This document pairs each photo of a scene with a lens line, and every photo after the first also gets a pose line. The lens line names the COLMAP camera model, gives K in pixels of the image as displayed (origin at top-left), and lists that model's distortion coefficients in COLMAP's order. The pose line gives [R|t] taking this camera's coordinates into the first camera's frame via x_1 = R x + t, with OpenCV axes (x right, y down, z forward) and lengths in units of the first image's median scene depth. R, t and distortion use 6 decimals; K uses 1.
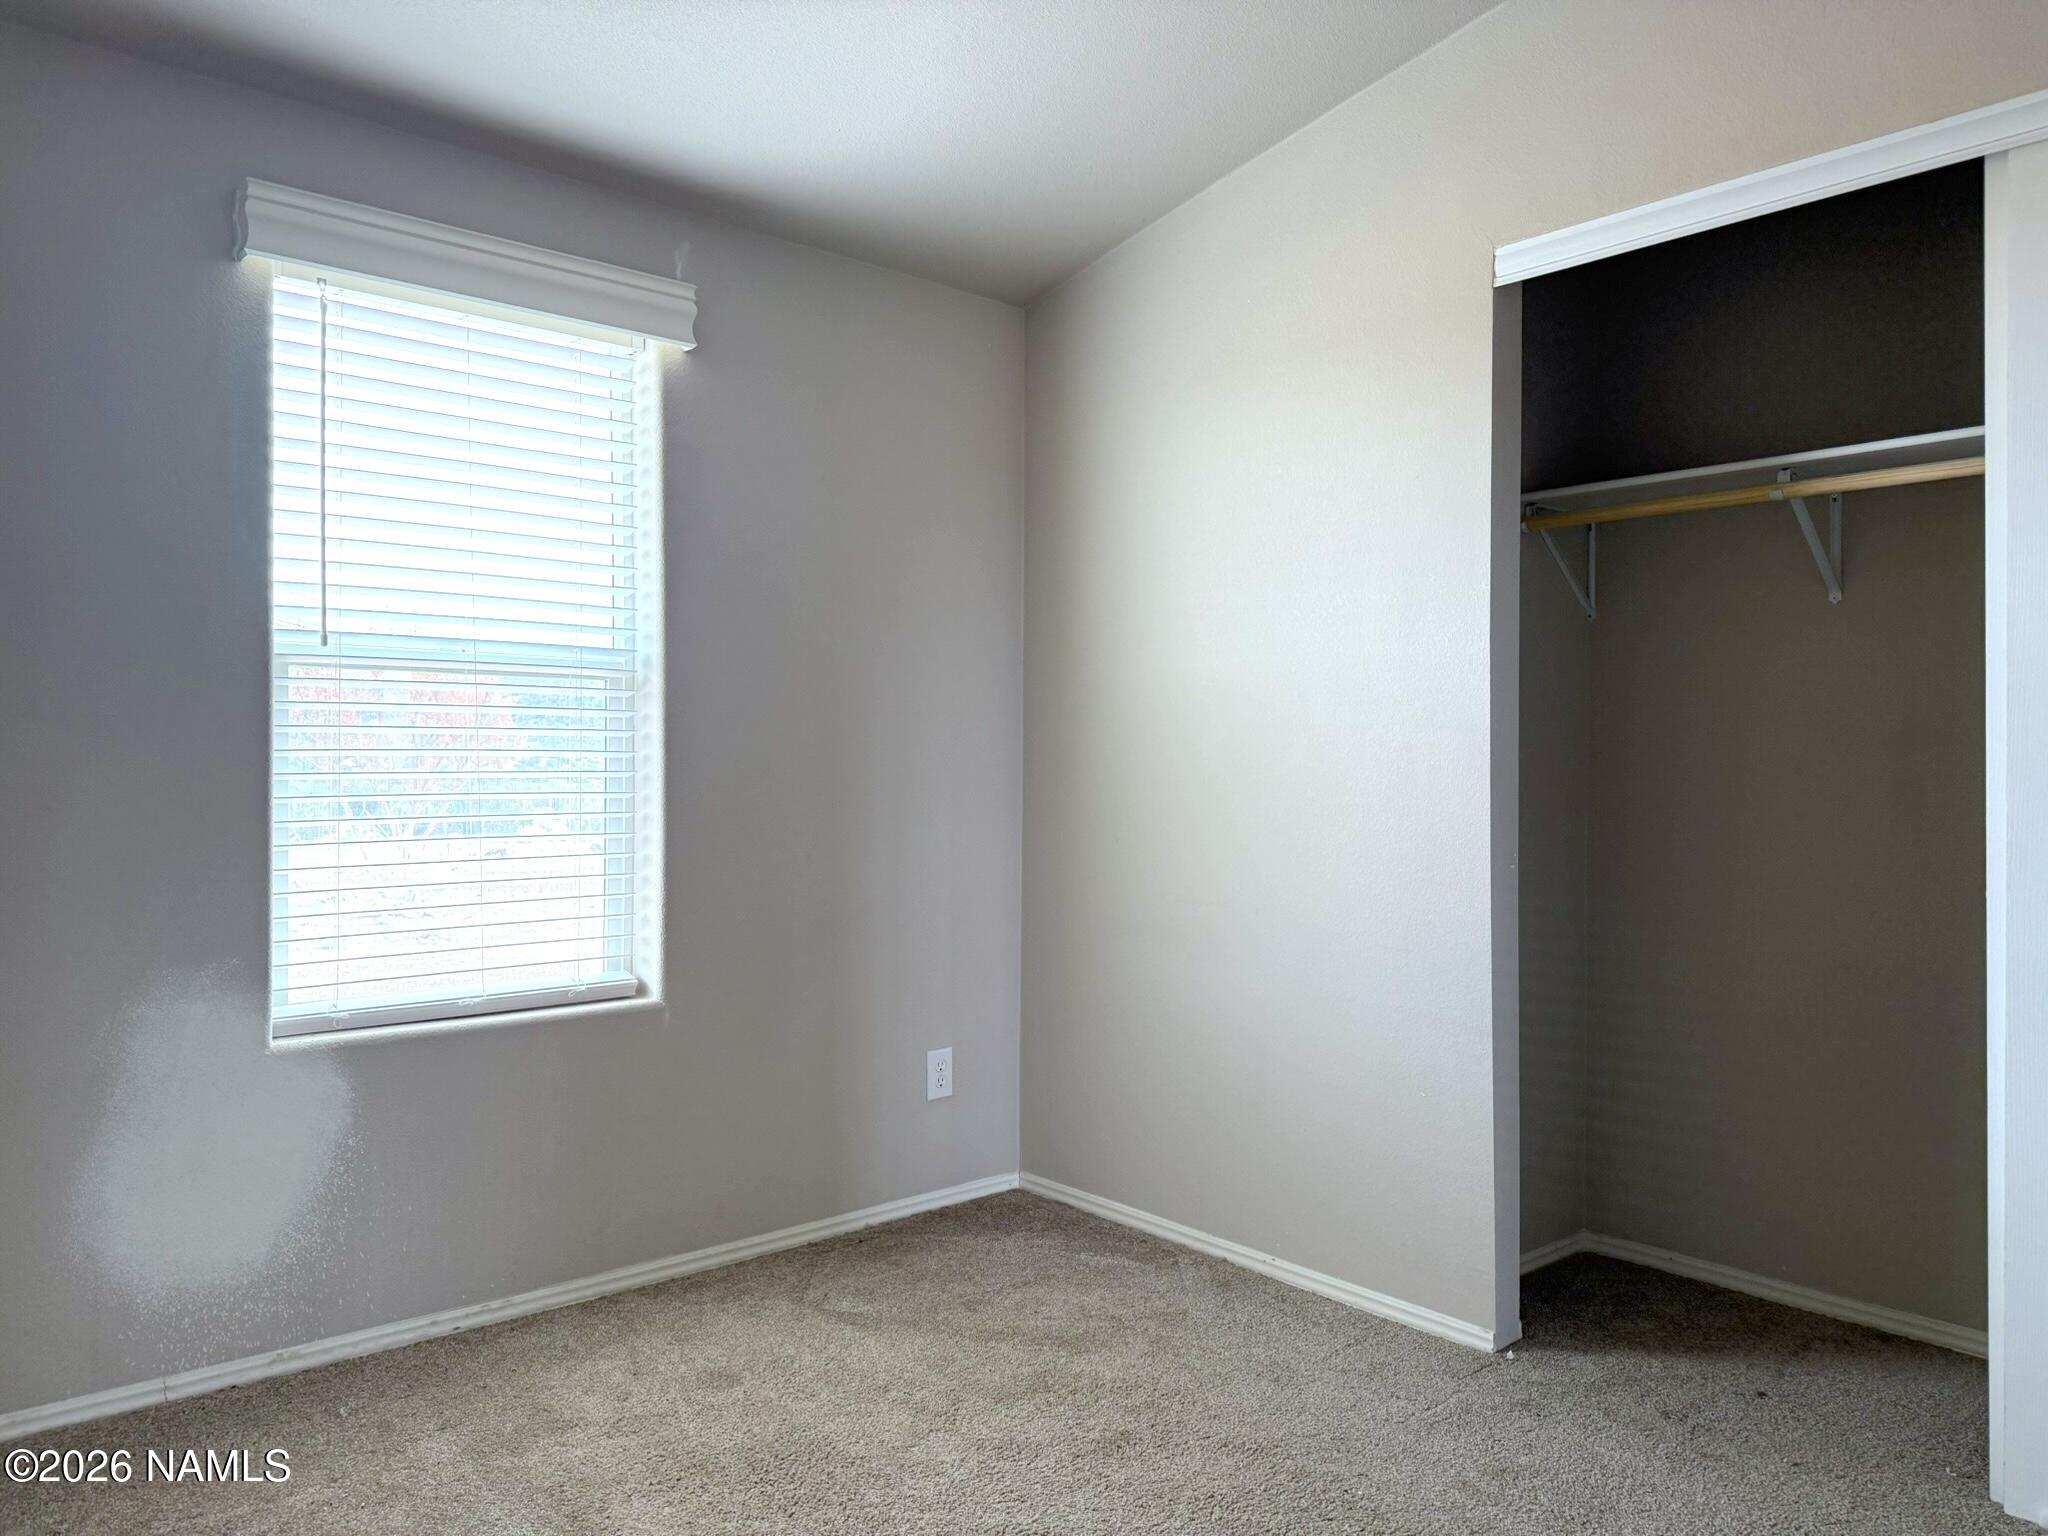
lens RADIAL K [[1444.3, 0, 1024.0], [0, 1444.3, 768.0], [0, 0, 1]] dist [0.089542, -0.109006]
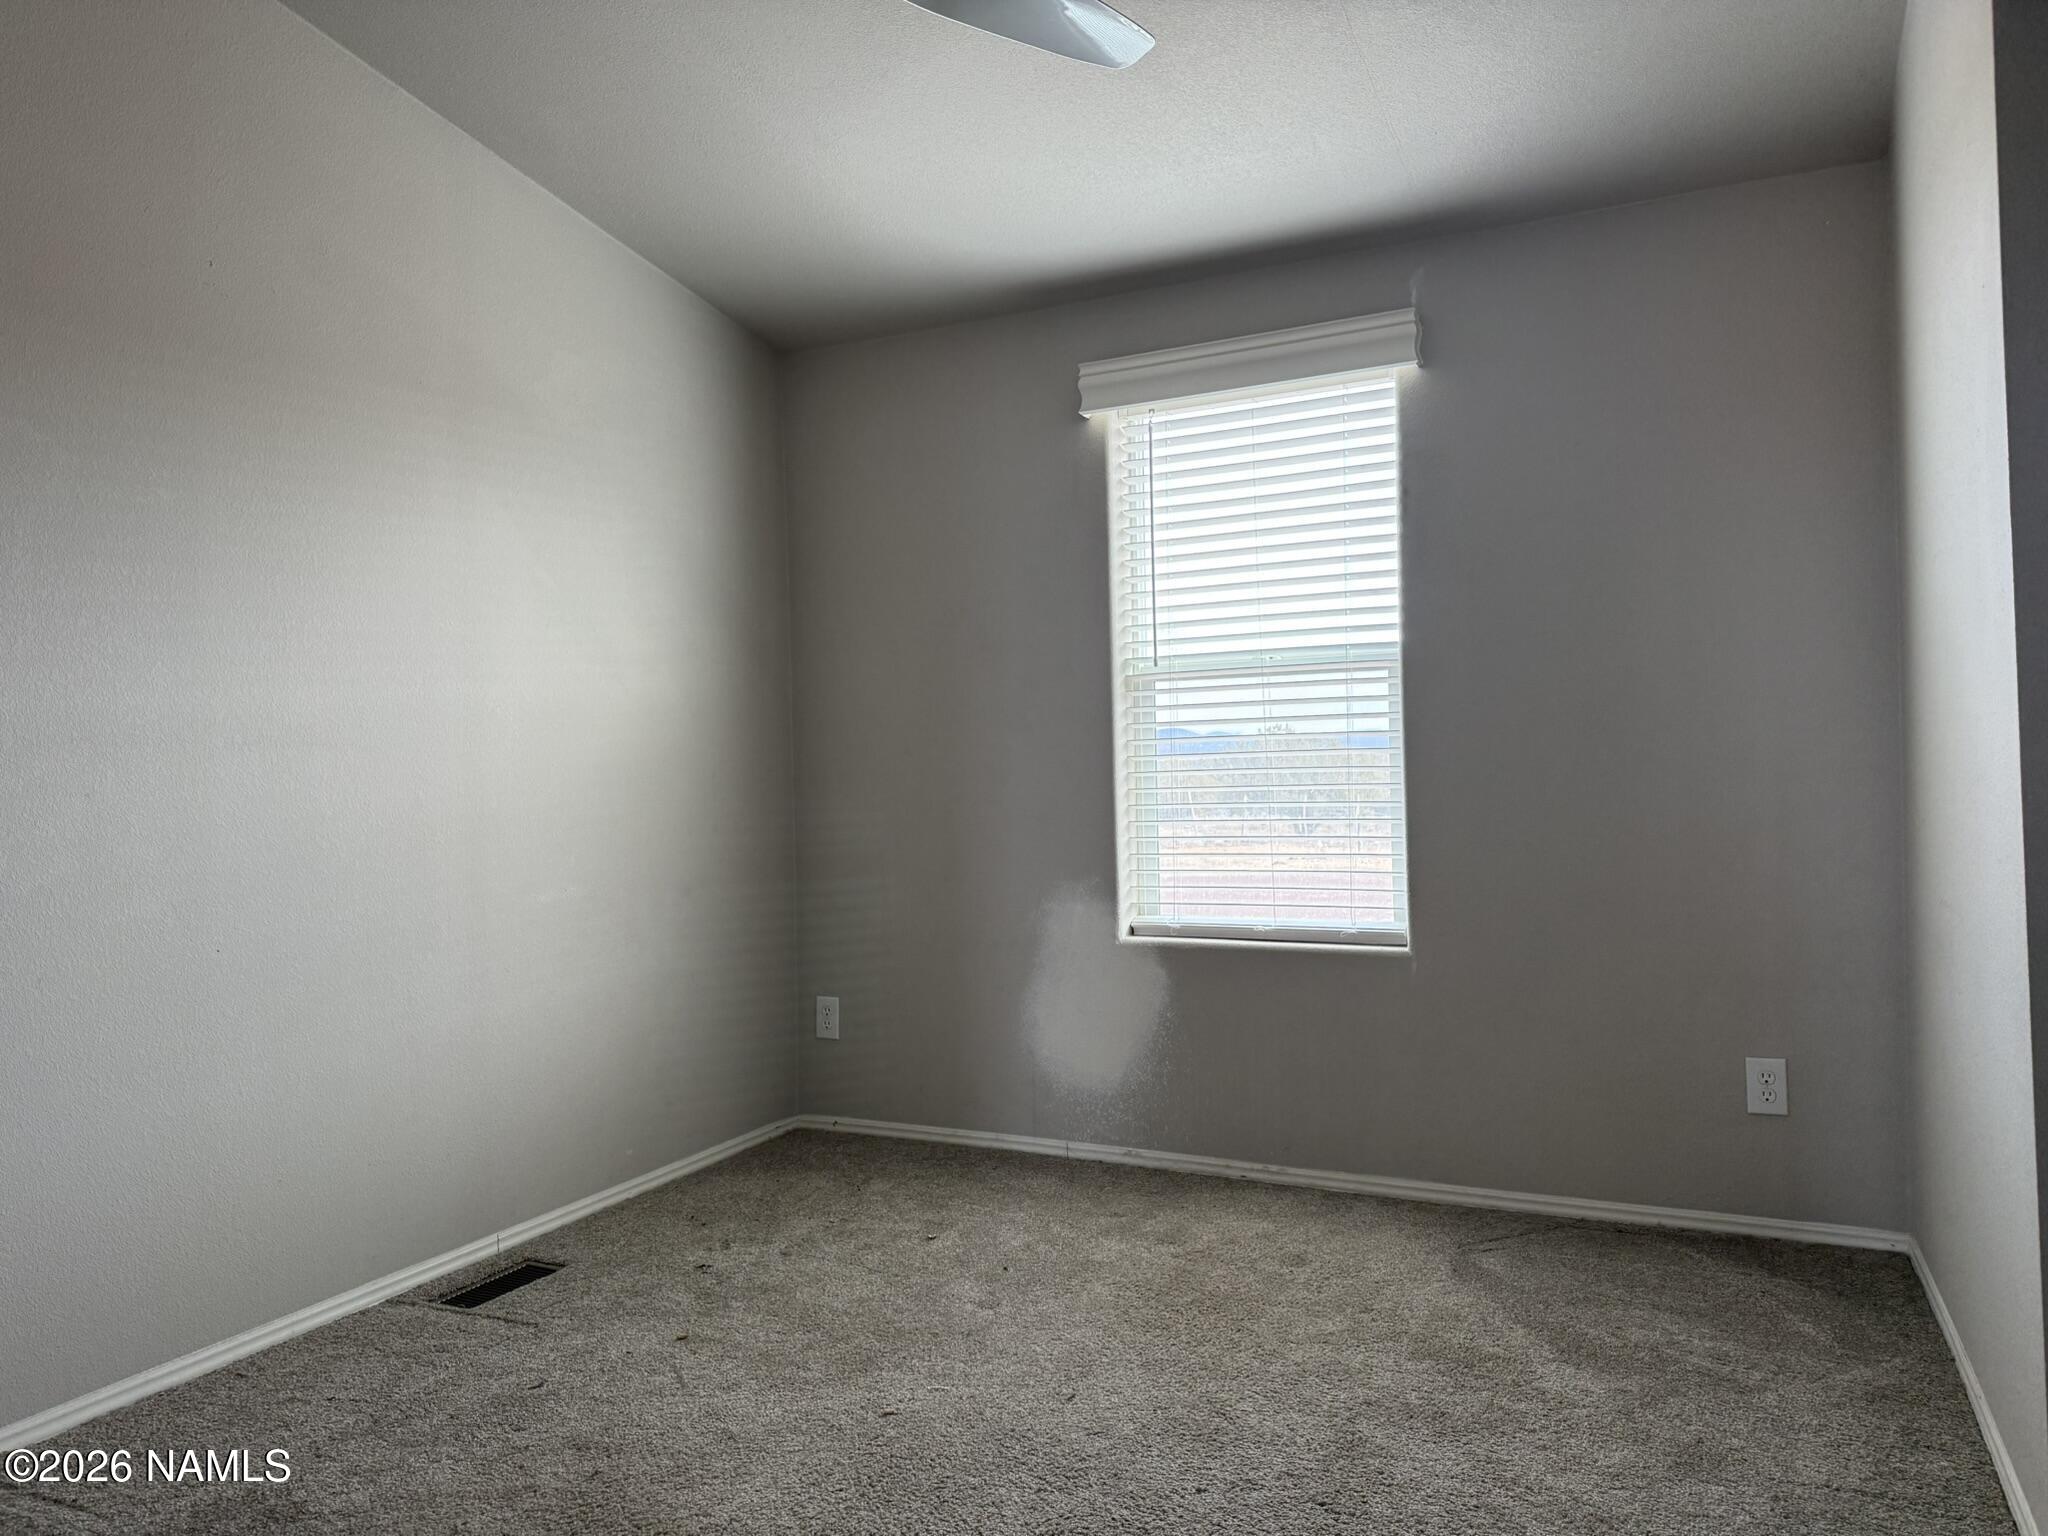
lens RADIAL K [[1444.3, 0, 1024.0], [0, 1444.3, 768.0], [0, 0, 1]] dist [0.089542, -0.109006]
pose [[0.388674, -0.015735, -0.921241, 0.779115], [0.018044, 0.999792, -0.009464, 0.027539], [0.921199, -0.012944, 0.388877, 0.334549]]
